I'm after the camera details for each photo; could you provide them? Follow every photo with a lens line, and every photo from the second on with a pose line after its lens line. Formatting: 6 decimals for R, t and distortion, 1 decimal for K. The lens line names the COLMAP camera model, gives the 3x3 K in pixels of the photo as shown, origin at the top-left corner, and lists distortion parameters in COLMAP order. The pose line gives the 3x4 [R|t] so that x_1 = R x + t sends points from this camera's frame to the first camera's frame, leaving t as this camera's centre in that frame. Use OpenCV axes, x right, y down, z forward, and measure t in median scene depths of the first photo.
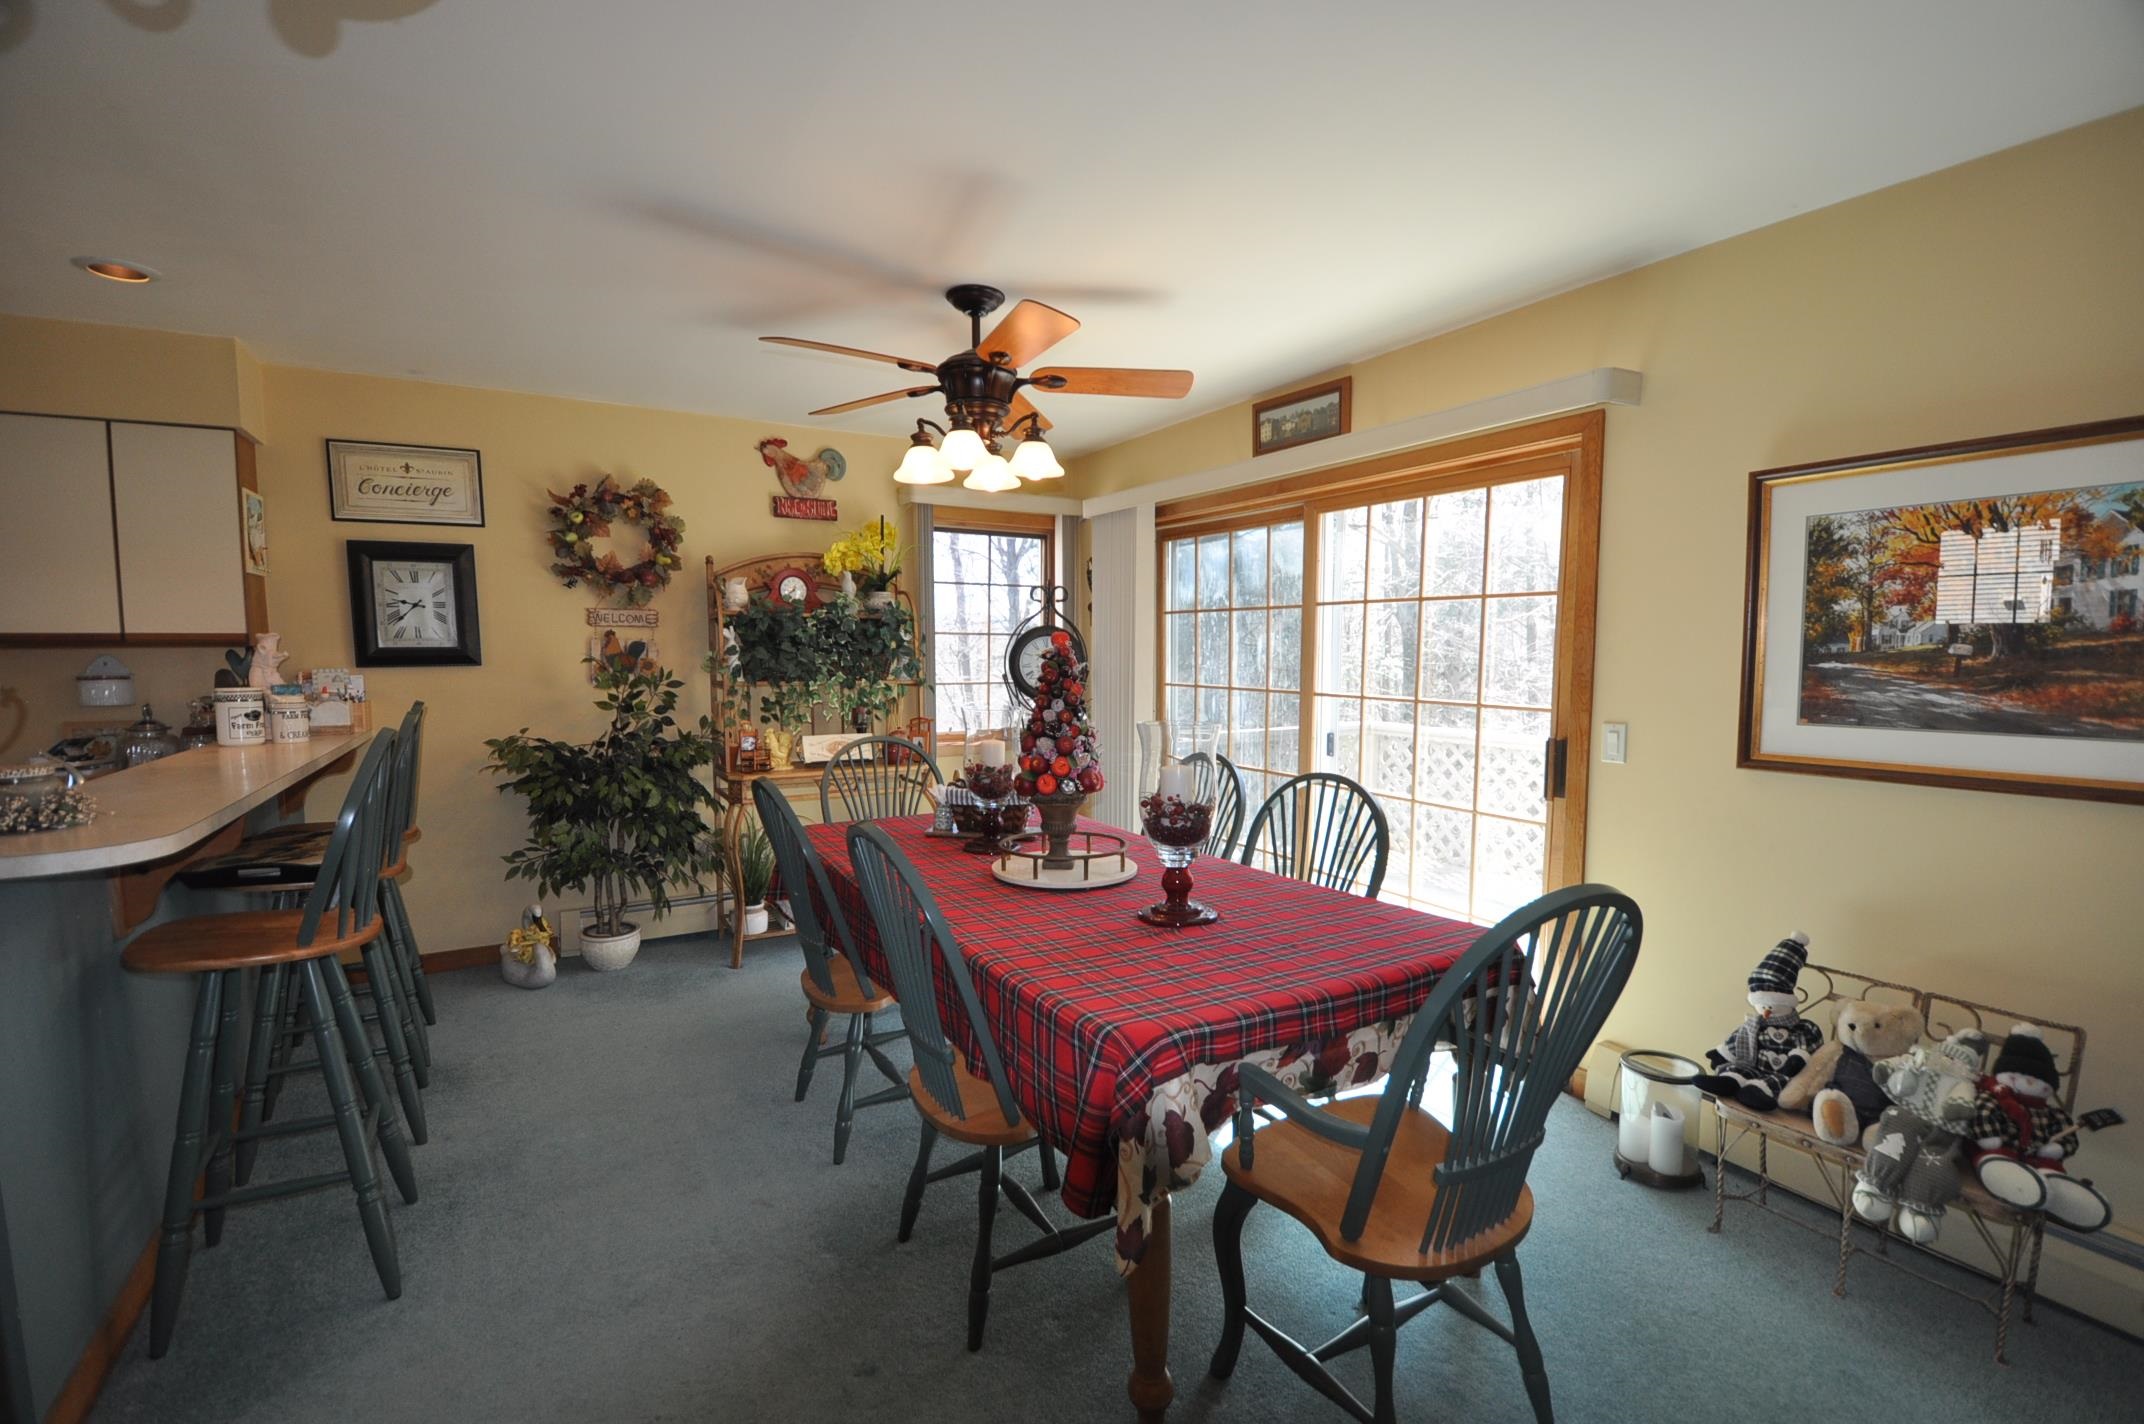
lens RADIAL K [[937.0, 0, 1073.6], [0, 937.0, 728.9], [0, 0, 1]] dist [0.004810, -0.015746]
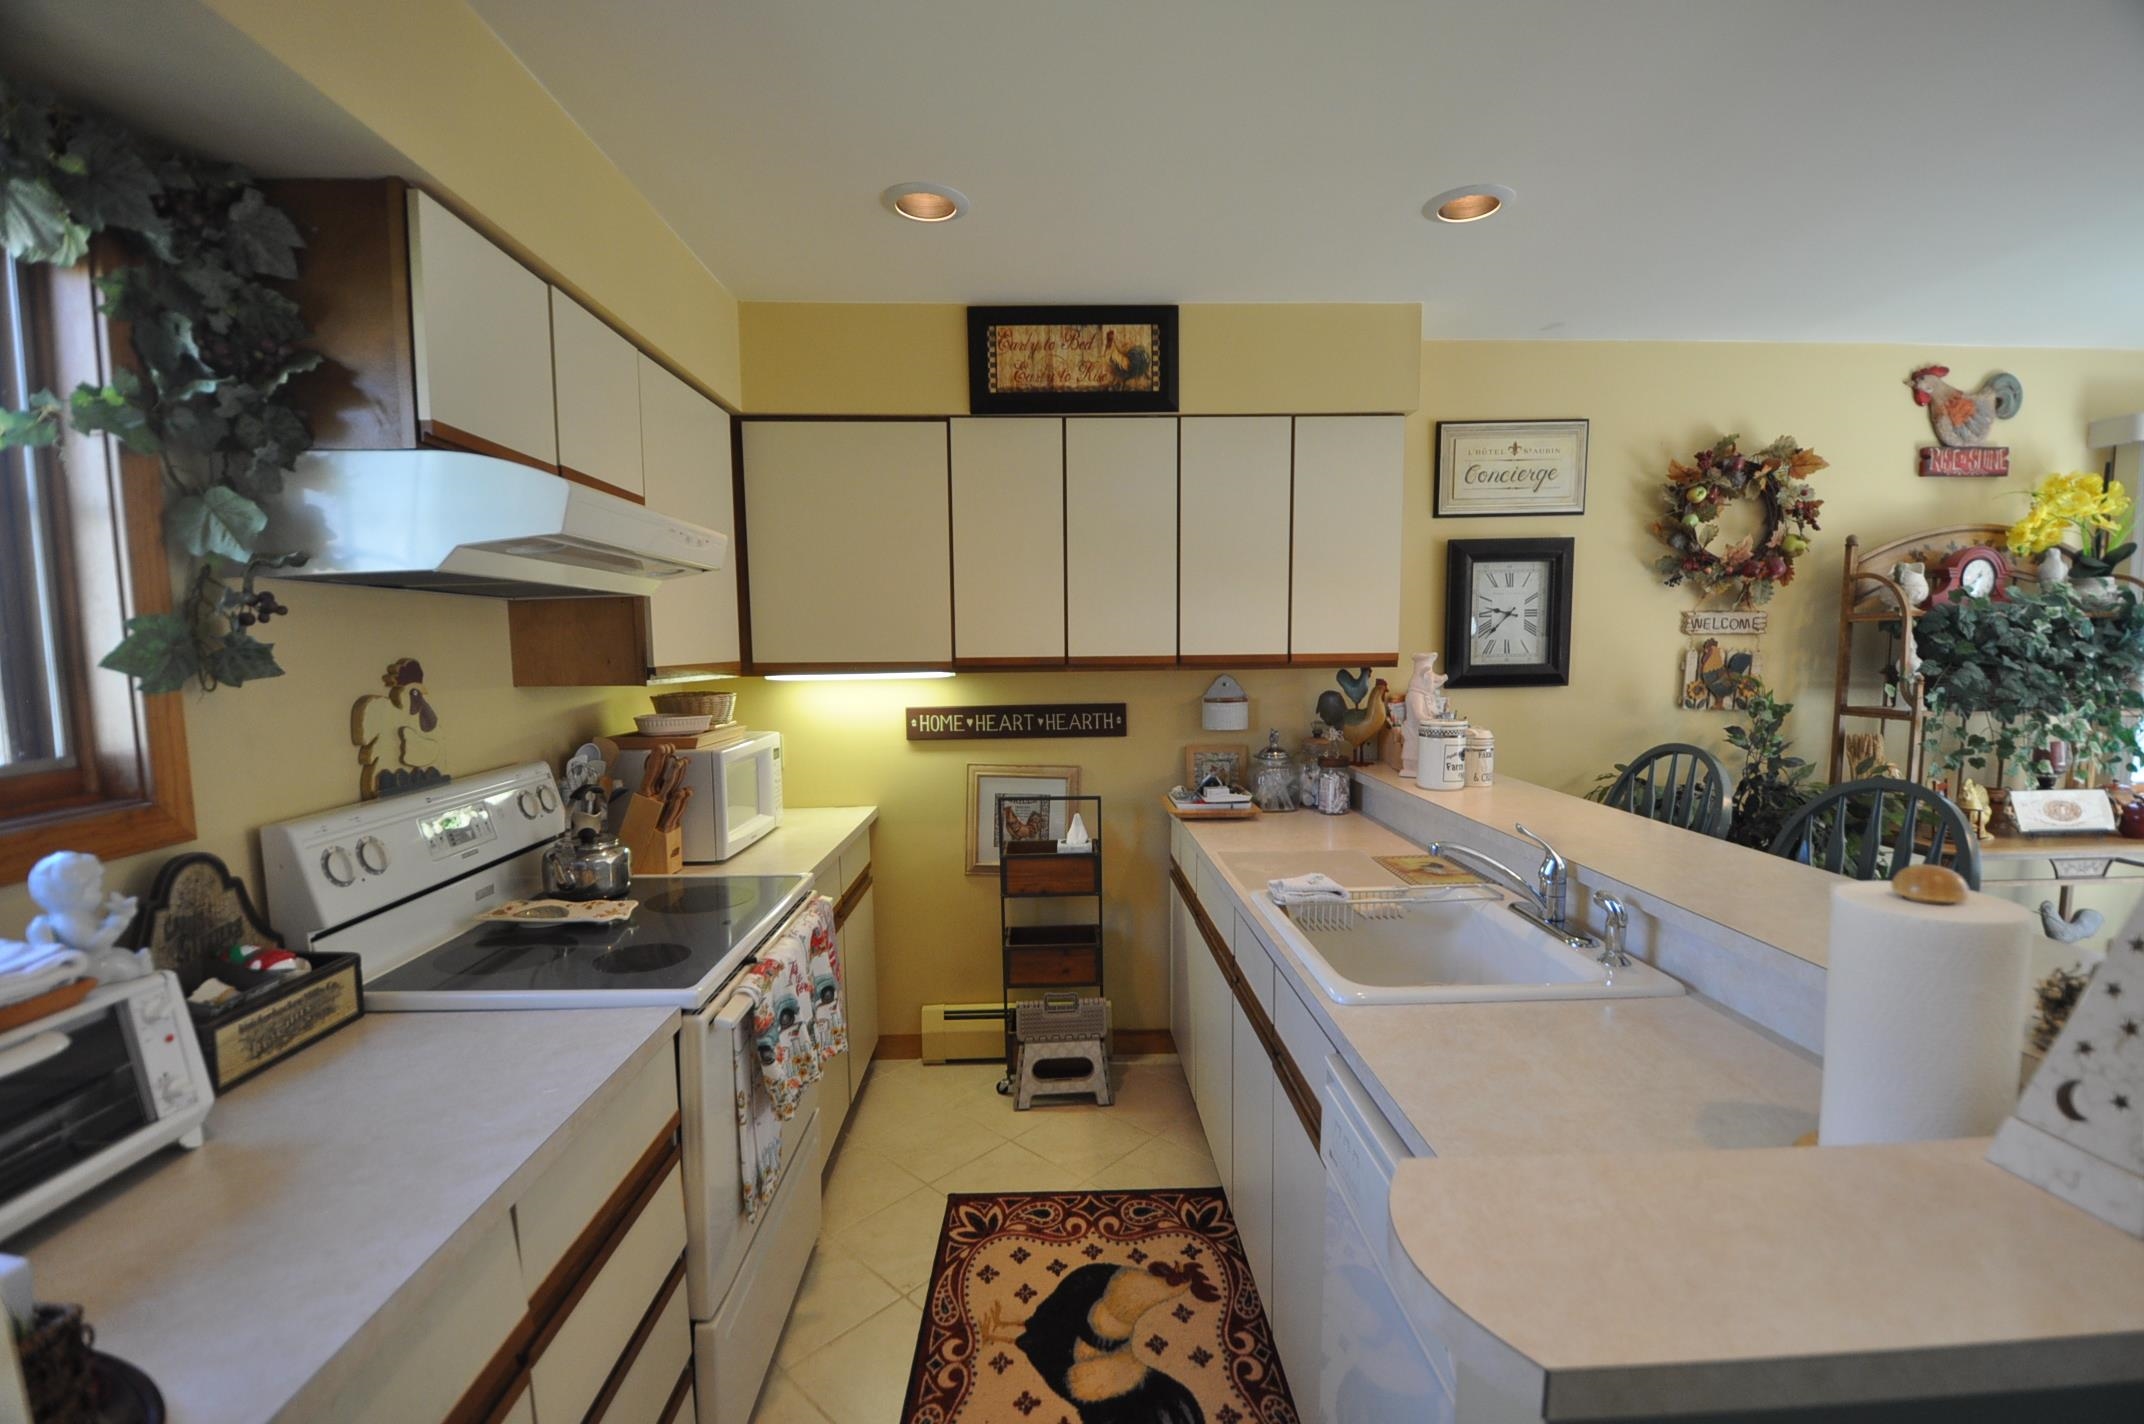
lens RADIAL K [[937.0, 0, 1062.7], [0, 937.0, 745.4], [0, 0, 1]] dist [0.004810, -0.015746]
pose [[0.878365, 0.042524, -0.476095, -0.617169], [-0.027700, 0.998889, 0.038113, -0.033847], [0.477187, -0.020289, 0.878568, 0.068128]]
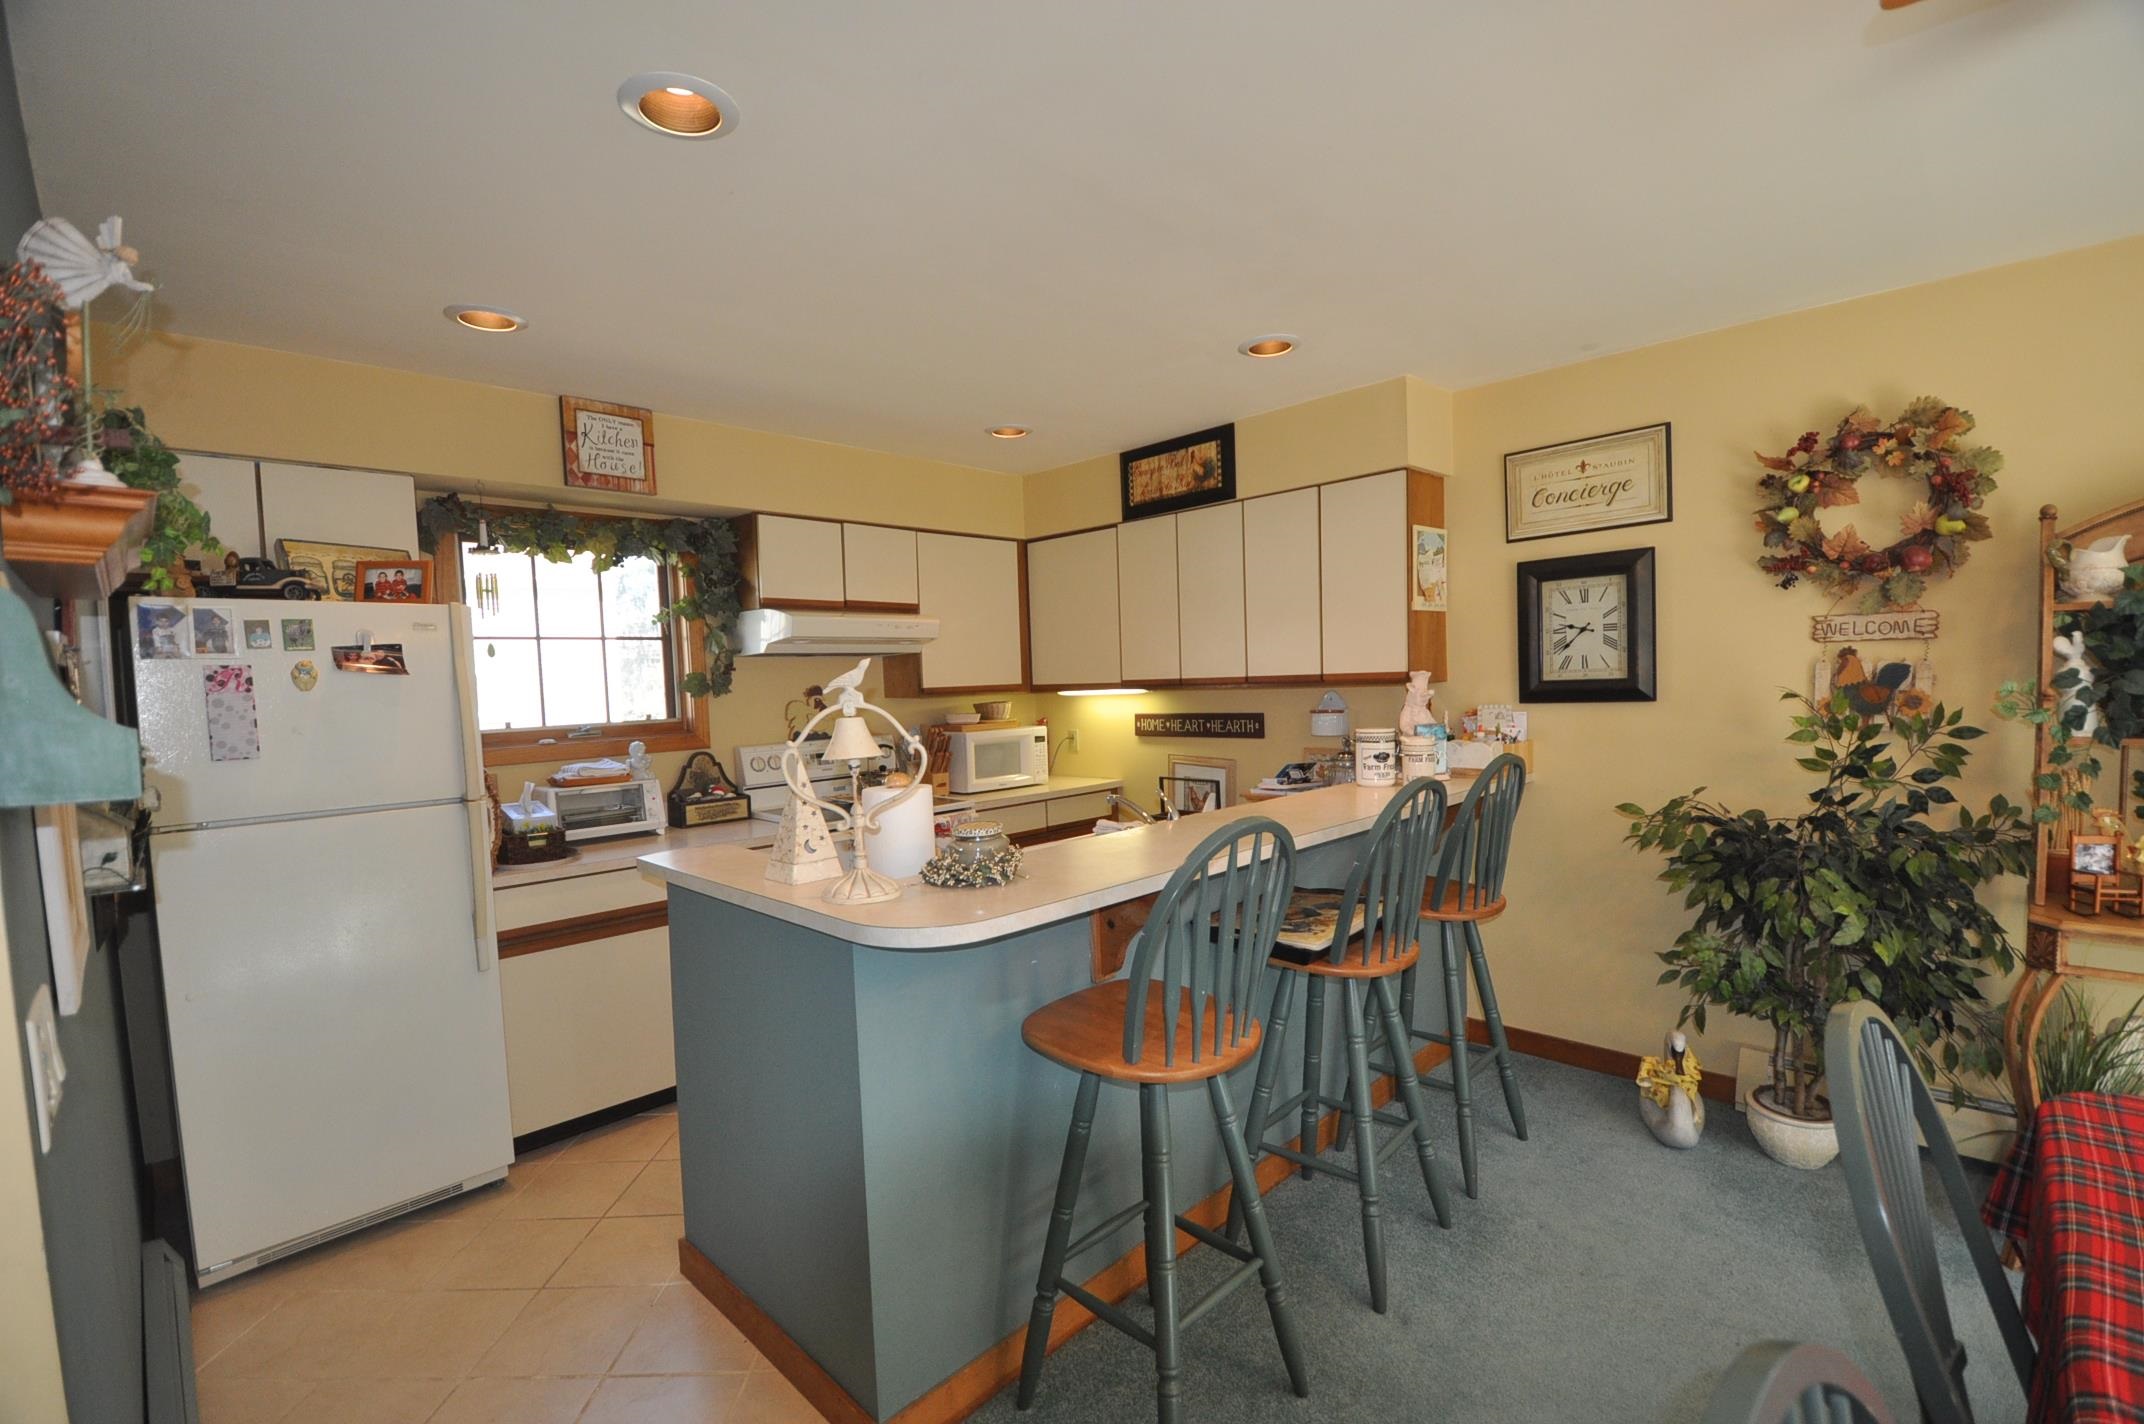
lens RADIAL K [[937.0, 0, 1079.0], [0, 937.0, 737.7], [0, 0, 1]] dist [0.004810, -0.015746]
pose [[0.255529, 0.052580, -0.965370, -0.002234], [-0.044208, 0.998111, 0.042661, -0.048563], [0.965790, 0.031776, 0.257371, 0.332249]]
